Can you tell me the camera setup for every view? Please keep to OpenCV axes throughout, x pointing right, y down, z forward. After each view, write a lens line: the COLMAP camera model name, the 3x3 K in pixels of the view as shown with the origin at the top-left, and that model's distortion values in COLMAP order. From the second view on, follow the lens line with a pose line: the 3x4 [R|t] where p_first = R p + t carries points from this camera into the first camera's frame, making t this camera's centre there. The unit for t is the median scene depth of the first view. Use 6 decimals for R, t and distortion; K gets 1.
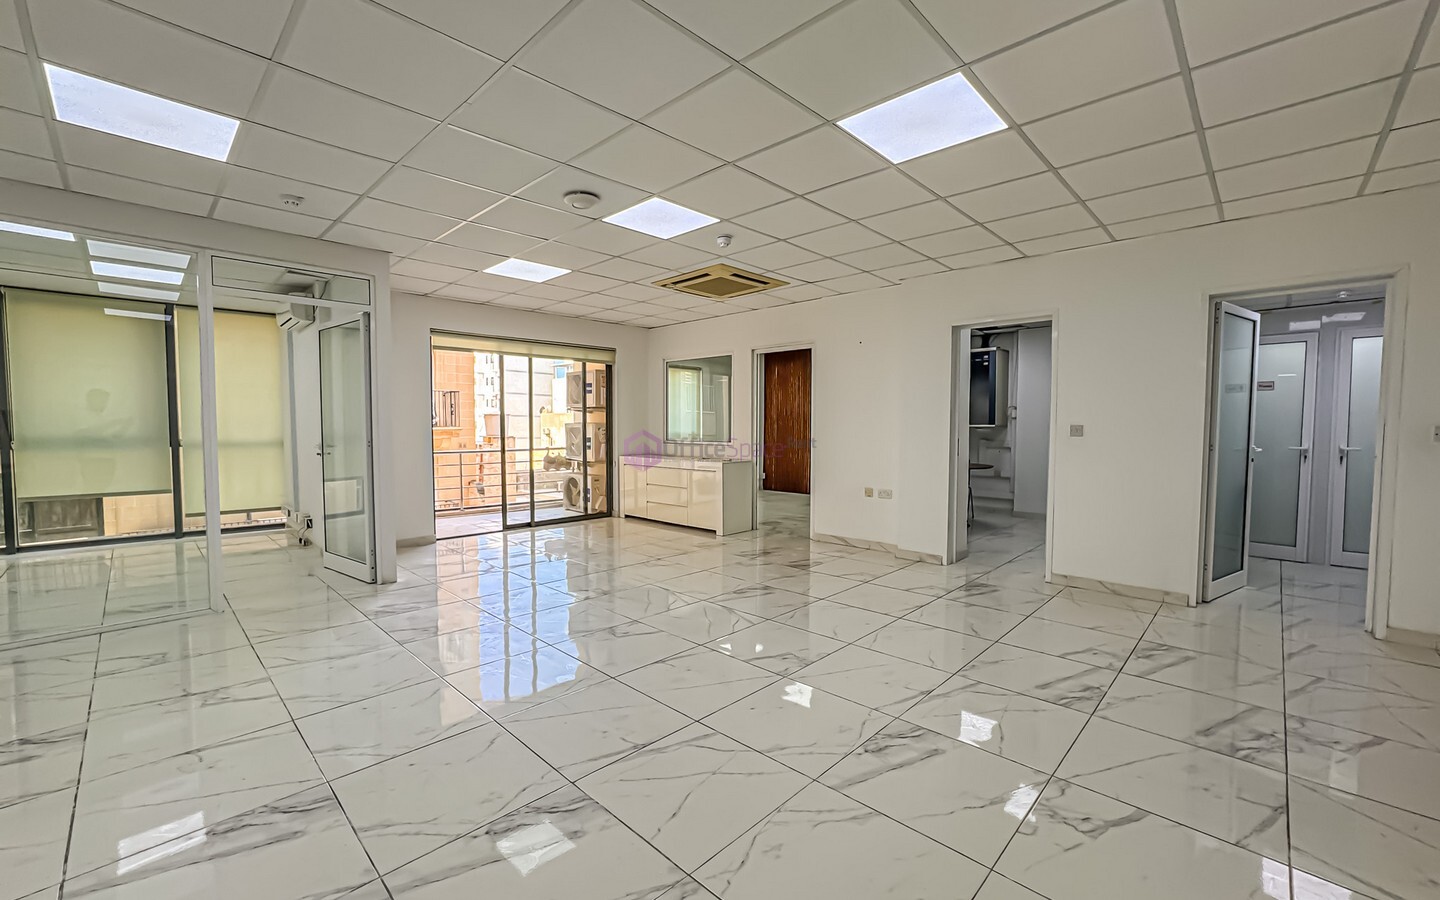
lens RADIAL K [[583.0, 0, 720.3], [0, 583.0, 454.6], [0, 0, 1]] dist [-0.039617, 0.019251]
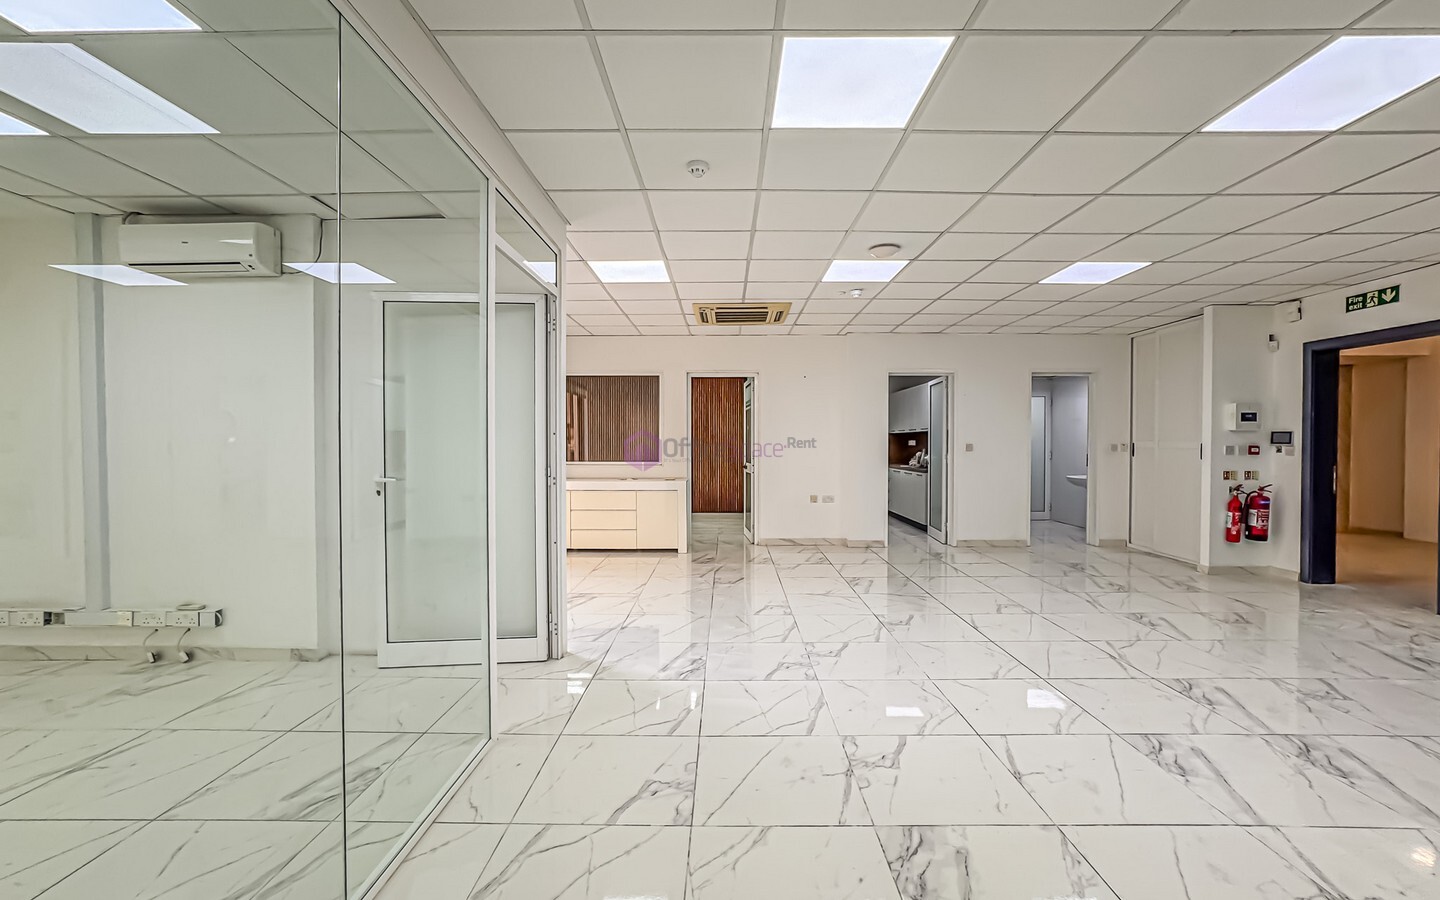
lens RADIAL K [[590.7, 0, 723.8], [0, 590.7, 452.0], [0, 0, 1]] dist [-0.040315, 0.019254]
pose [[0.724462, -0.011948, 0.689211, -0.676569], [0.035692, 0.999159, -0.020197, -0.014052], [-0.688390, 0.039231, 0.724279, 0.203479]]
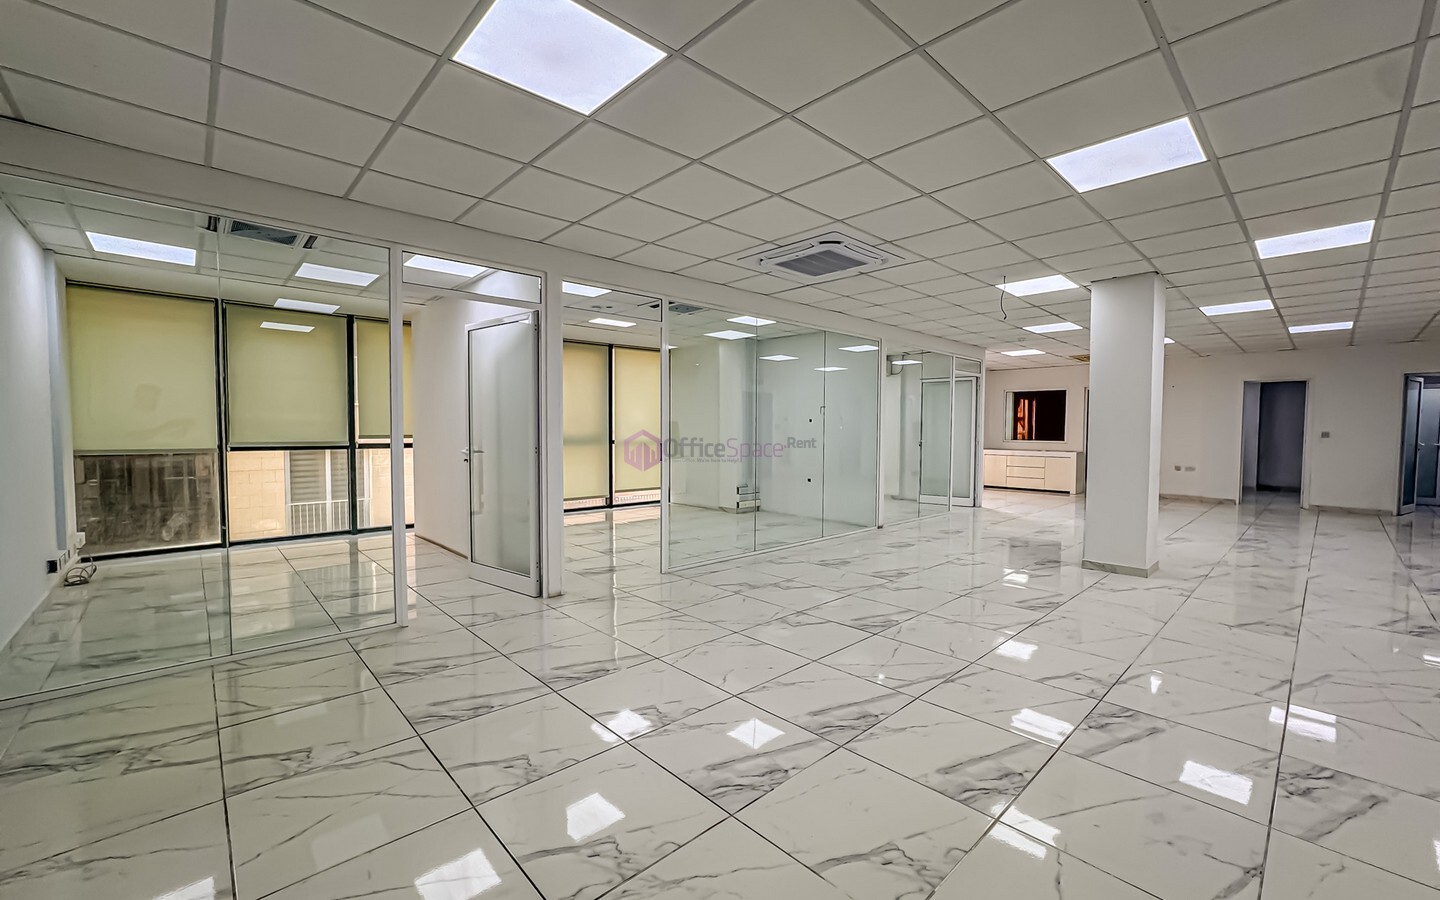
lens RADIAL K [[583.0, 0, 720.3], [0, 583.0, 454.6], [0, 0, 1]] dist [-0.039617, 0.019251]
pose [[0.998508, 0.004669, -0.054412, -0.993872], [-0.005033, 0.999966, -0.006562, 0.037405], [0.054379, 0.006827, 0.998497, -0.808063]]
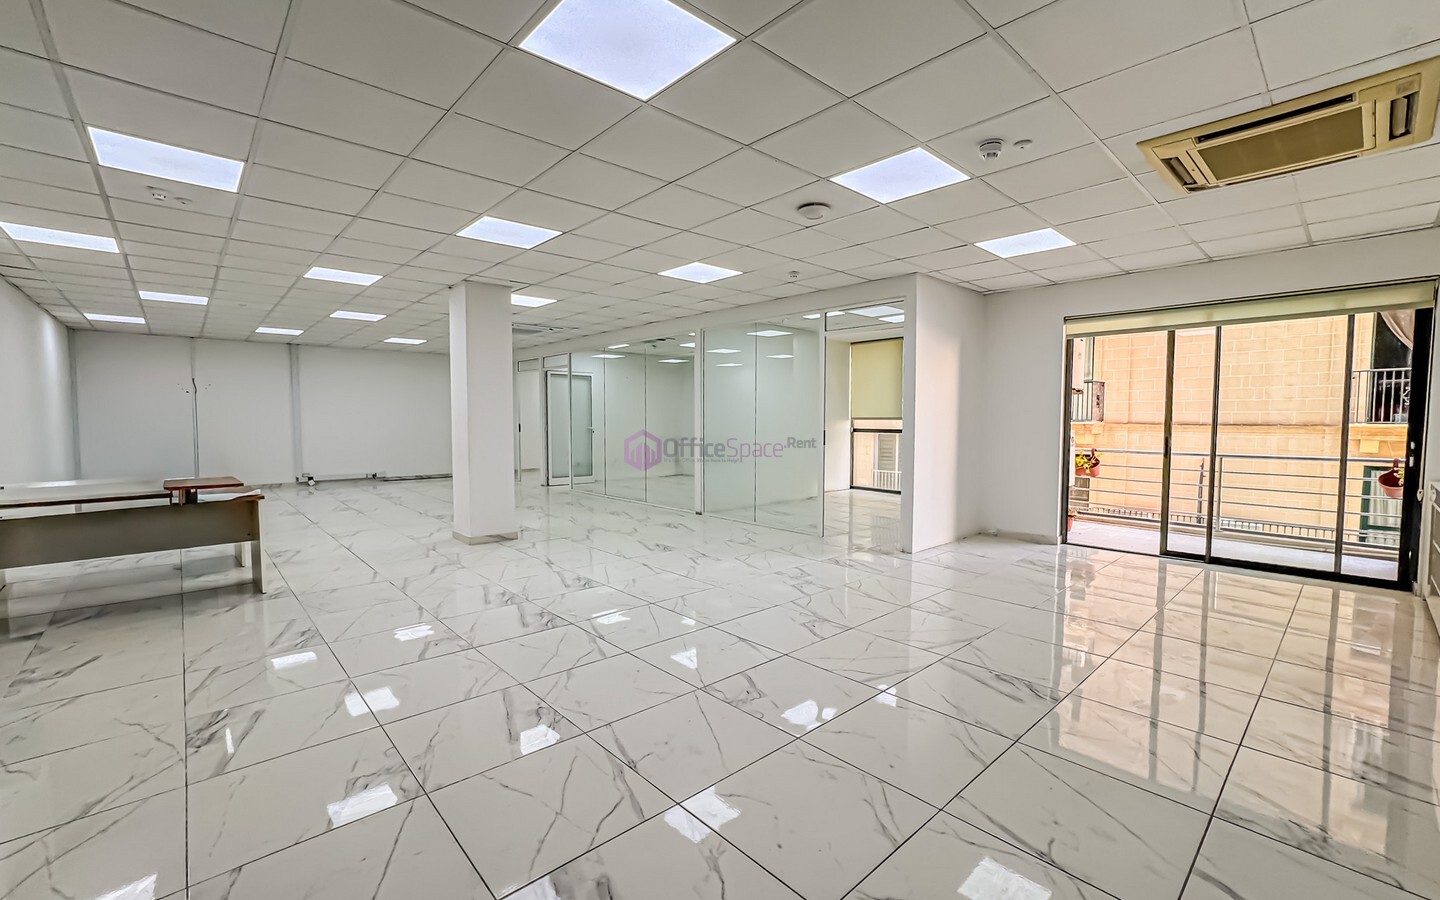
lens RADIAL K [[599.2, 0, 724.8], [0, 599.2, 453.3], [0, 0, 1]] dist [-0.042206, 0.021258]
pose [[-0.055980, 0.056908, -0.996809, 0.474116], [-0.049713, 0.996977, 0.059710, -0.026070], [0.997194, 0.052897, -0.052982, 0.483383]]
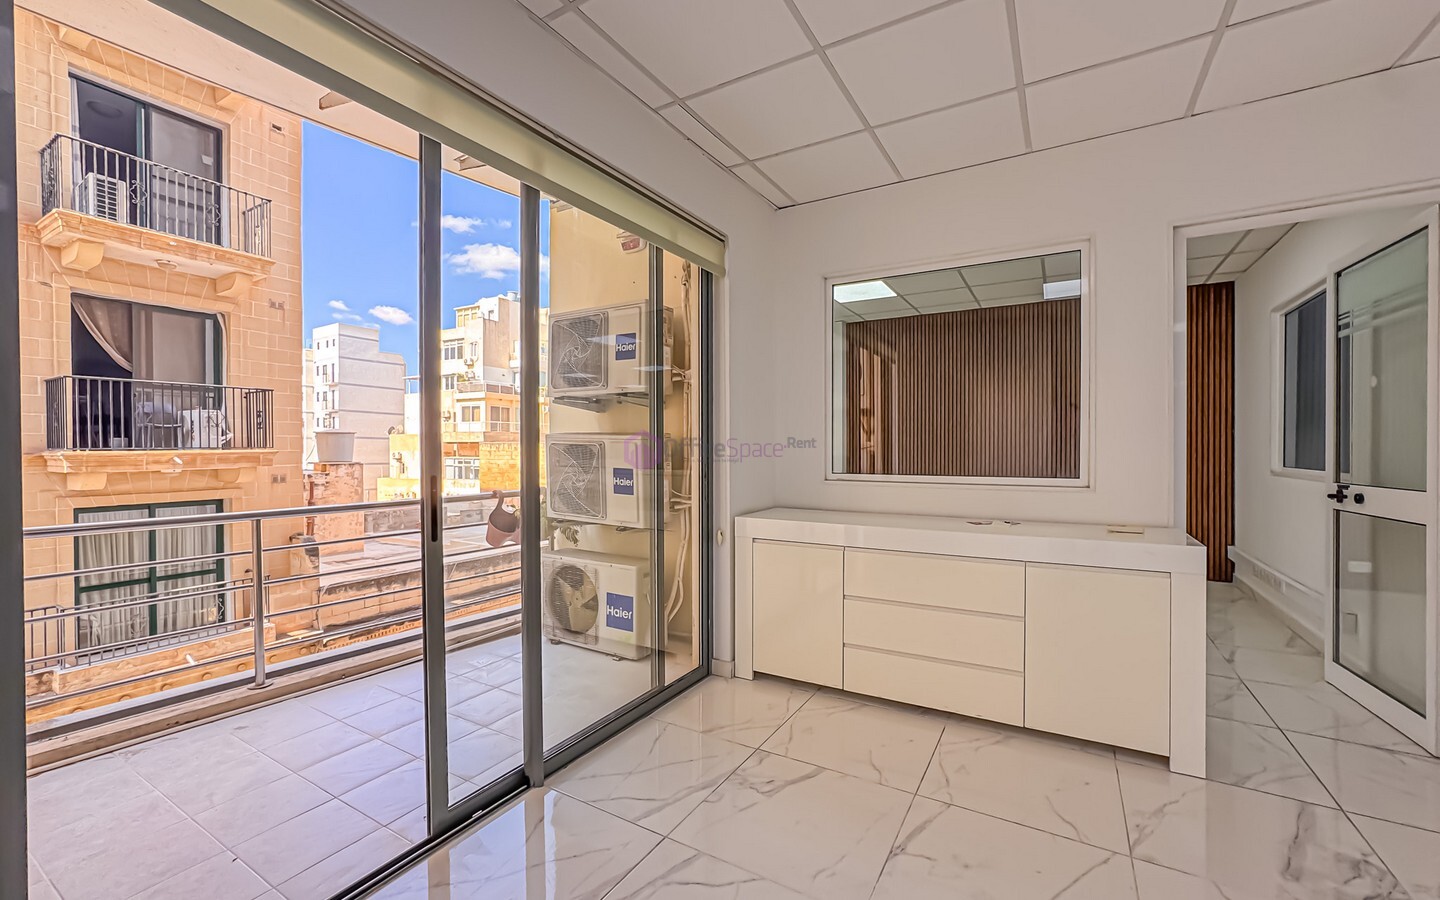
lens RADIAL K [[590.7, 0, 723.8], [0, 590.7, 452.0], [0, 0, 1]] dist [-0.040315, 0.019254]
pose [[0.973978, -0.004247, 0.226604, -0.327743], [0.014286, 0.998987, -0.042678, -0.028086], [-0.226193, 0.044805, 0.973052, 0.765637]]
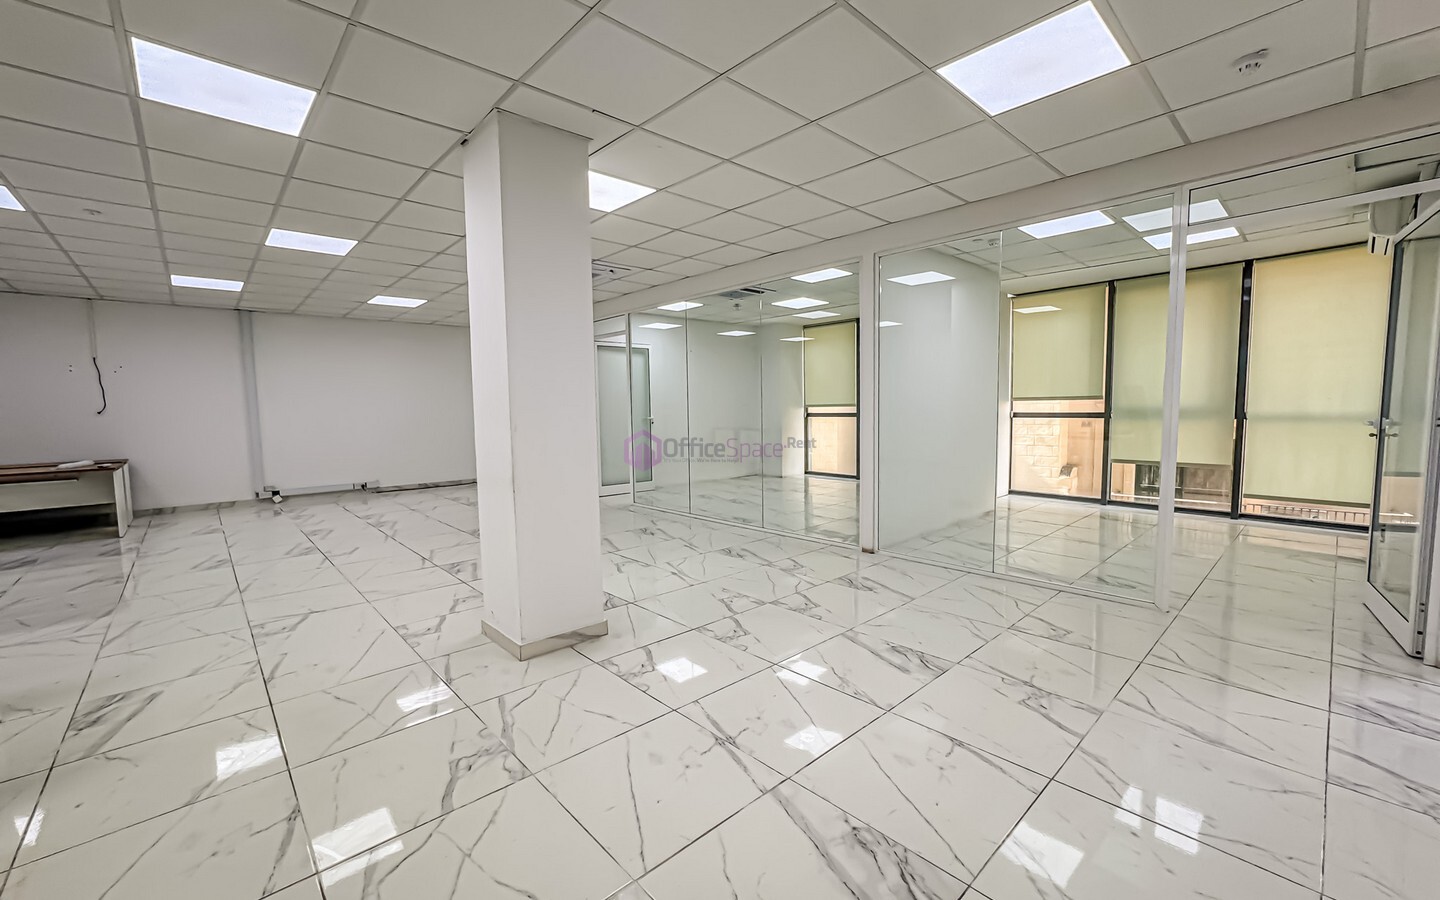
lens RADIAL K [[572.8, 0, 716.7], [0, 572.8, 454.7], [0, 0, 1]] dist [-0.011772, 0.000469]
pose [[-0.061747, 0.082256, -0.994697, 0.000817], [-0.031512, 0.995941, 0.084315, -0.007039], [0.997594, 0.036551, -0.058904, 0.218737]]
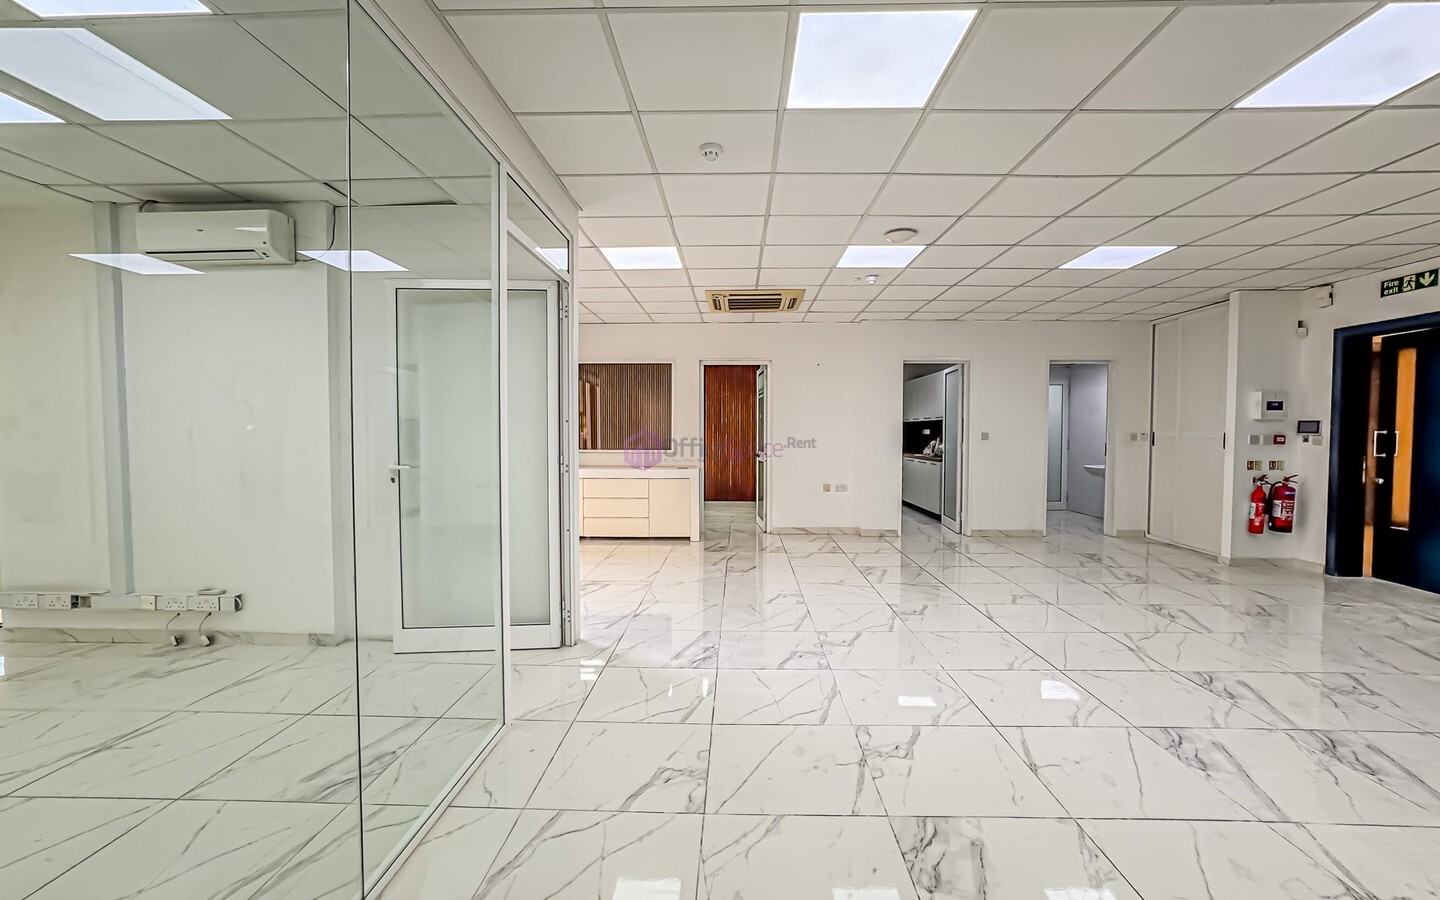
lens RADIAL K [[590.7, 0, 723.8], [0, 590.7, 452.0], [0, 0, 1]] dist [-0.040315, 0.019254]
pose [[0.738484, -0.023297, 0.673868, -0.674455], [0.033352, 0.999442, -0.001998, -0.013367], [-0.673445, 0.023951, 0.738849, 0.206958]]
